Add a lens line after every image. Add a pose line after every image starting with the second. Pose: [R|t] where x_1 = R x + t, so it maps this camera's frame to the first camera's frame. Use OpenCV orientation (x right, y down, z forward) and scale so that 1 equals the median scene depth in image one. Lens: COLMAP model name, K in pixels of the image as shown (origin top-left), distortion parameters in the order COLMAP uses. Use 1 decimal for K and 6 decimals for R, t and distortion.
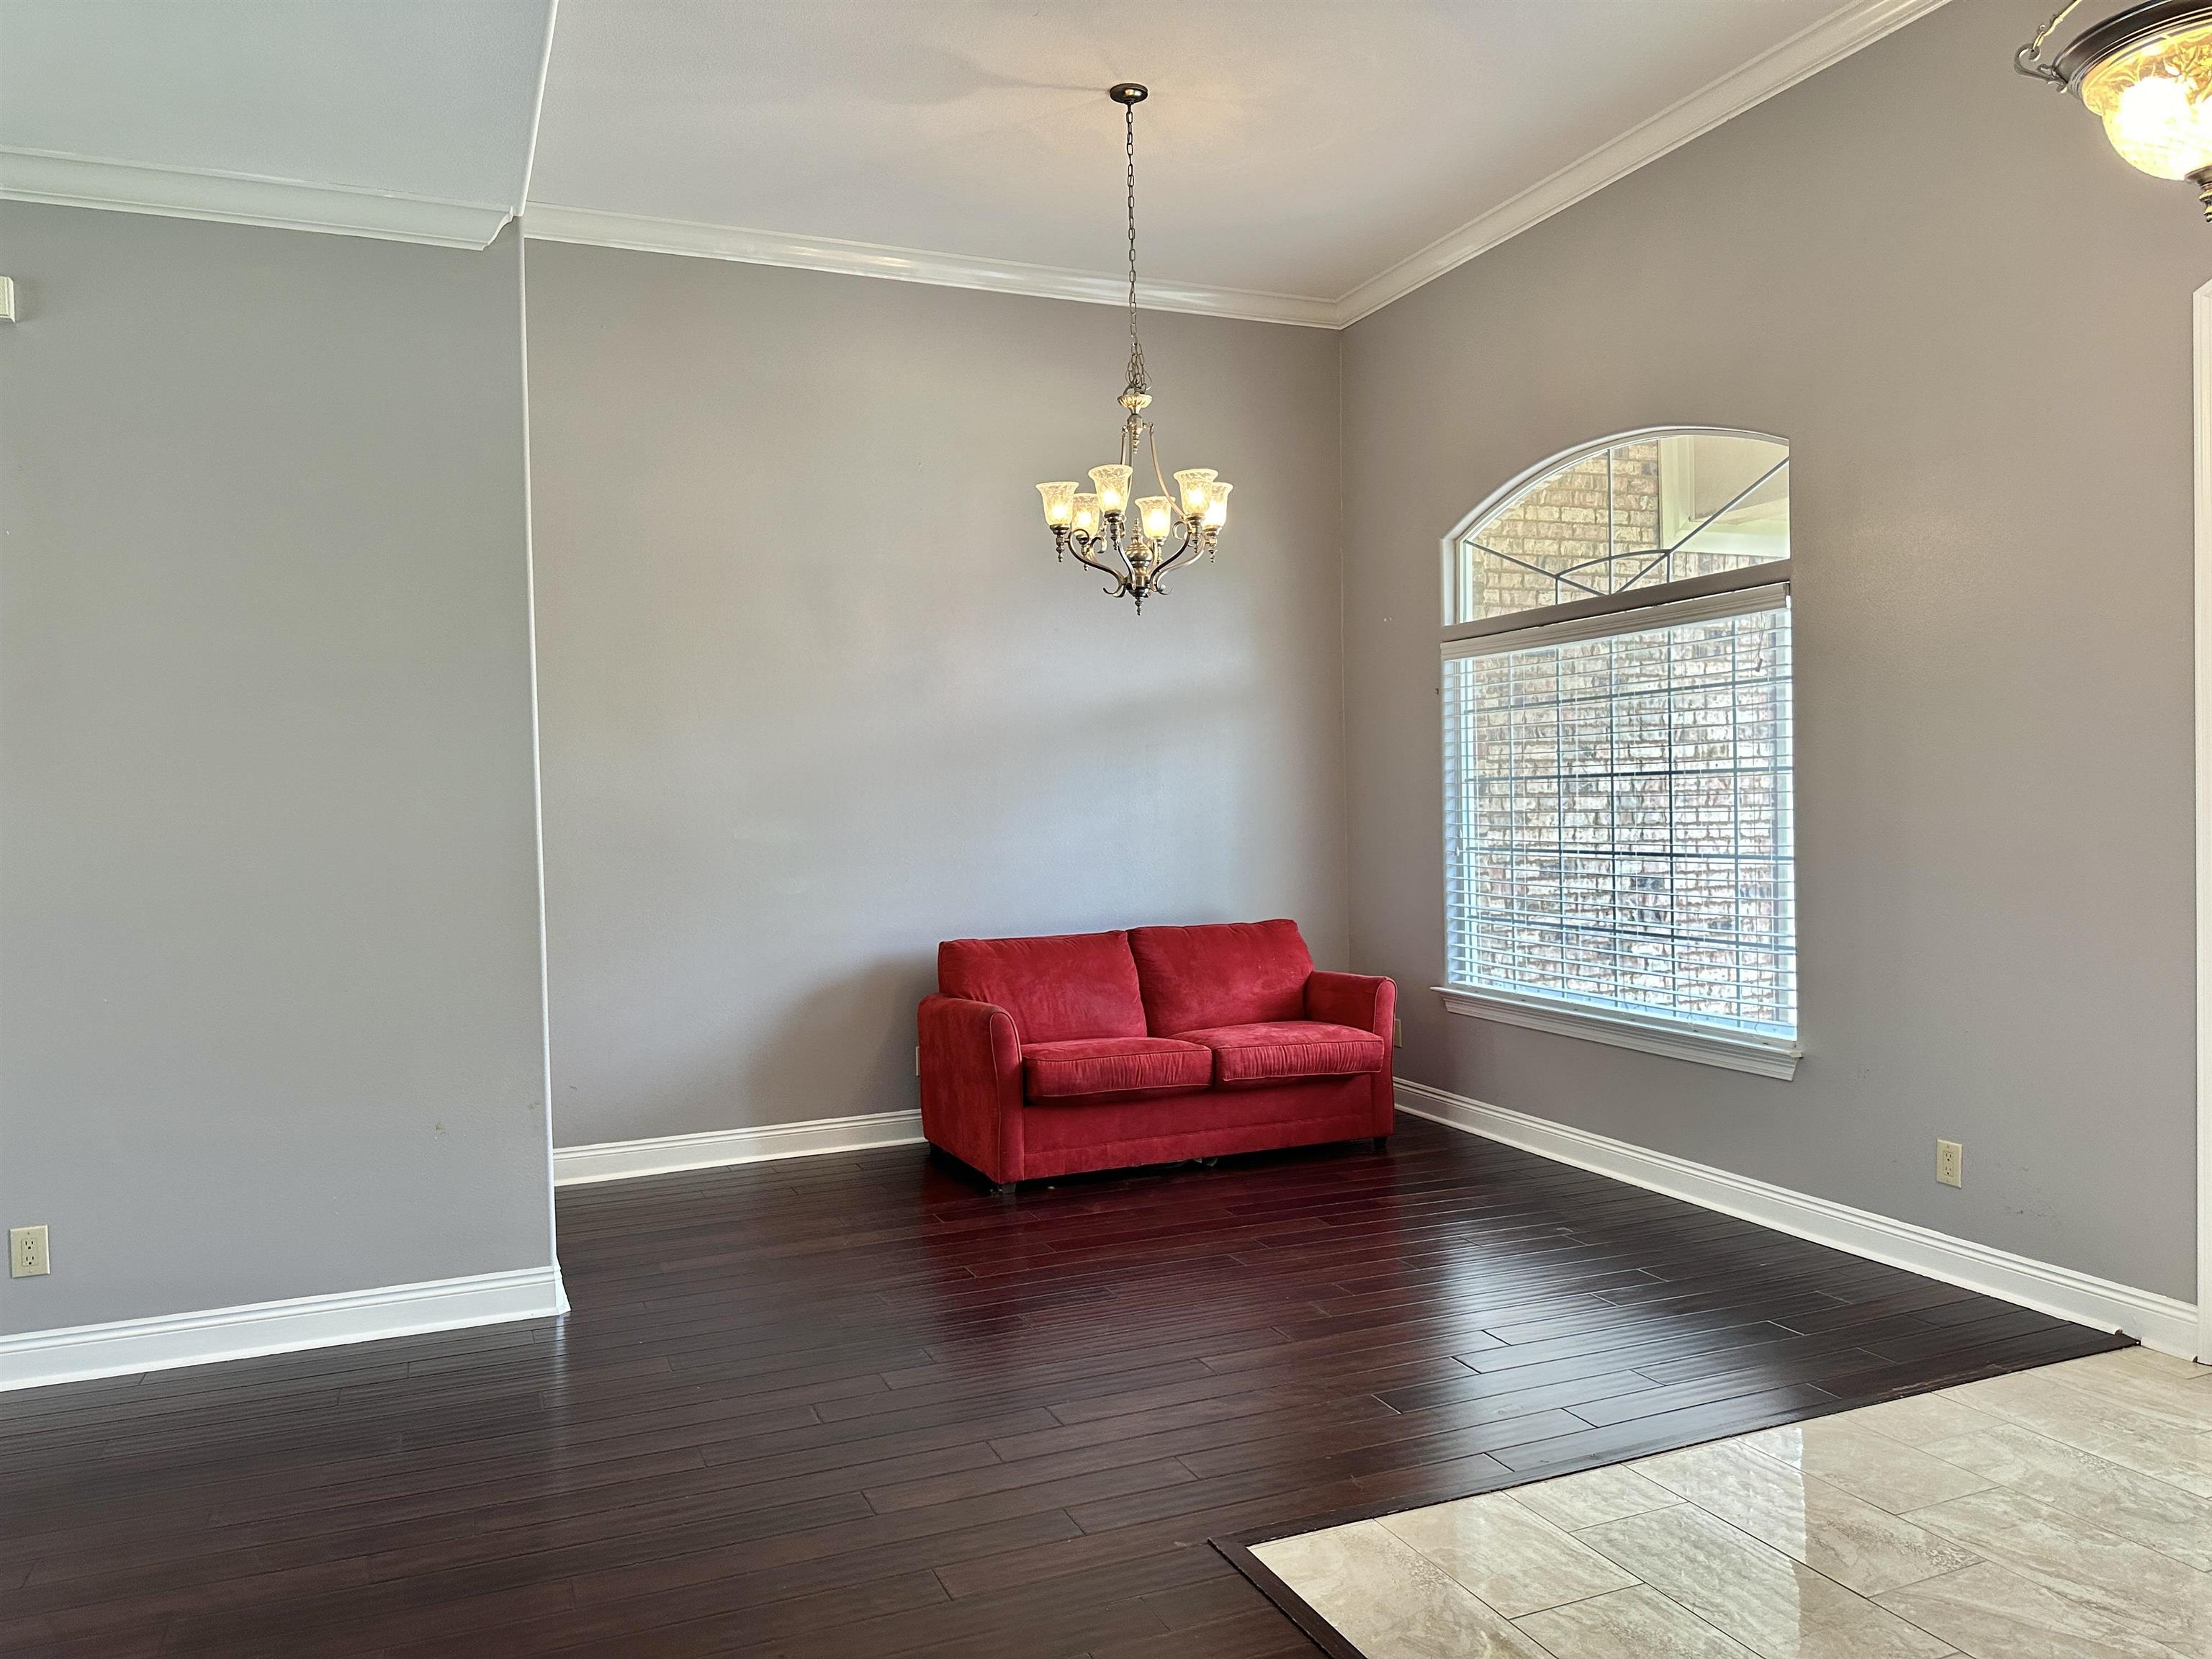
lens RADIAL K [[1550.7, 0, 1108.9], [0, 1550.7, 838.1], [0, 0, 1]] dist [0.109518, -0.126562]
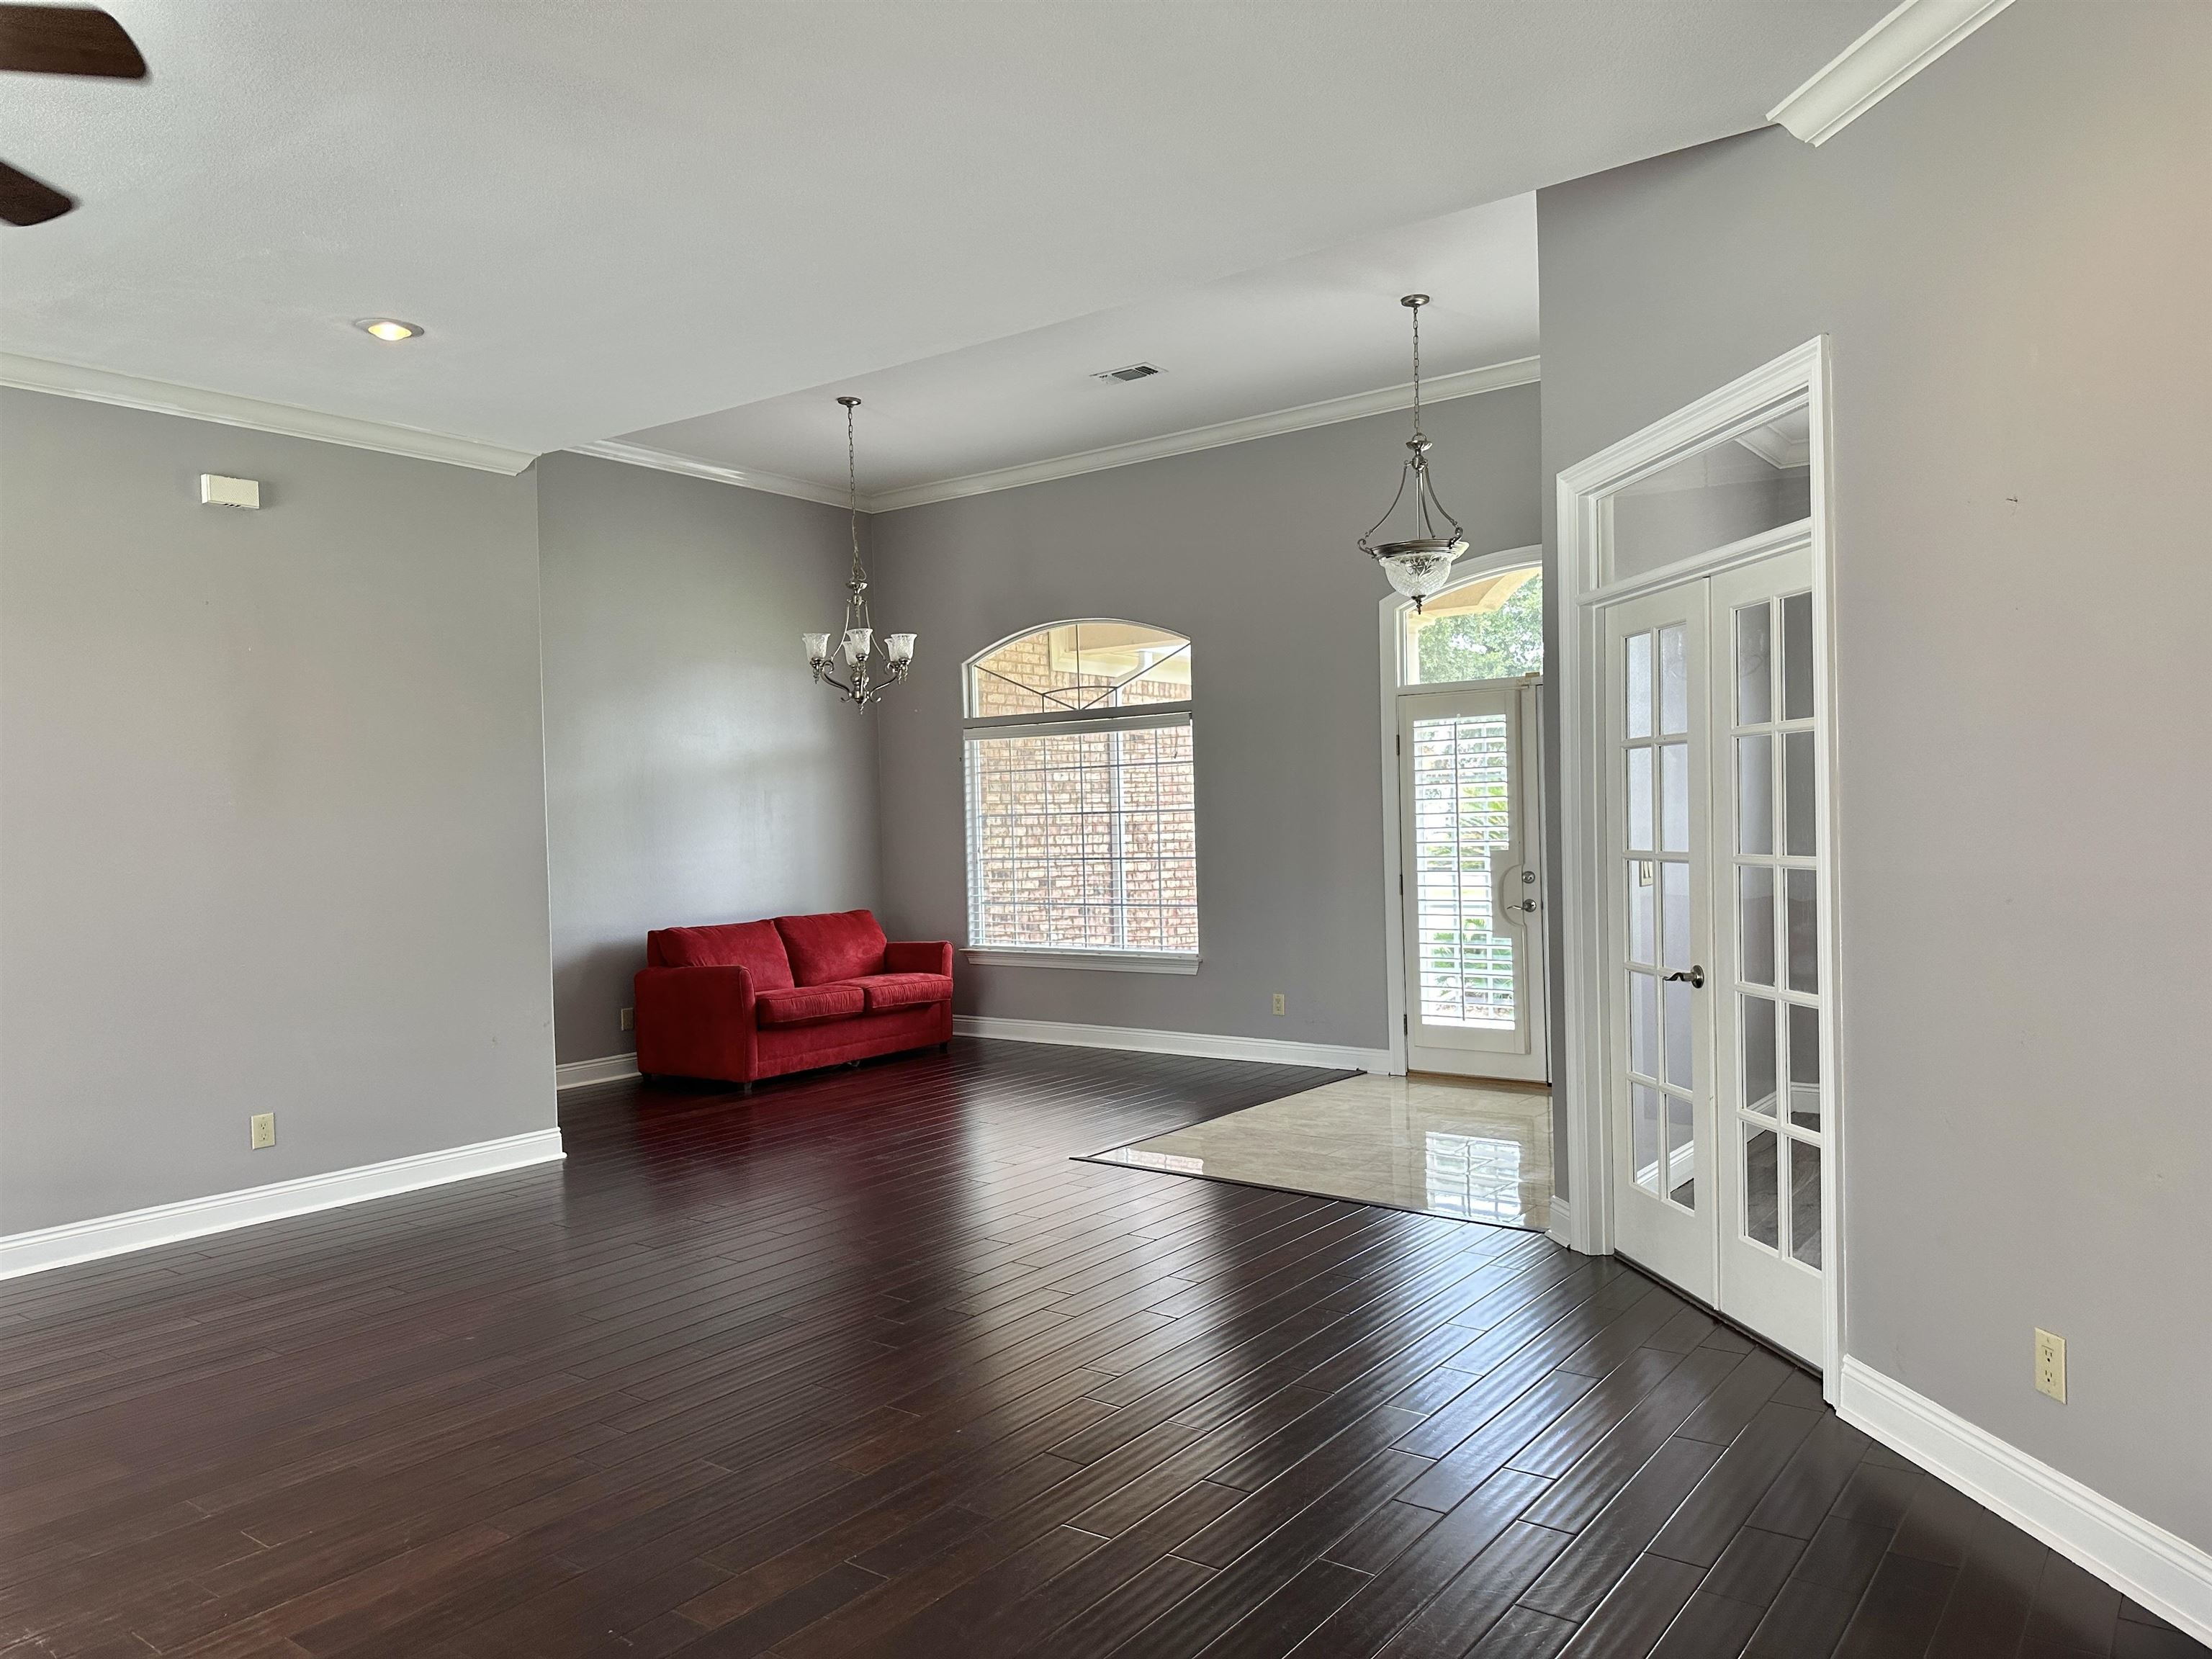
lens RADIAL K [[1539.3, 0, 1106.0], [0, 1539.3, 829.5], [0, 0, 1]] dist [0.176025, -0.312989]
pose [[0.860637, -0.002511, 0.509213, -0.470936], [0.017408, 0.999548, -0.024491, 0.017312], [-0.508922, 0.029942, 0.860292, -0.423396]]
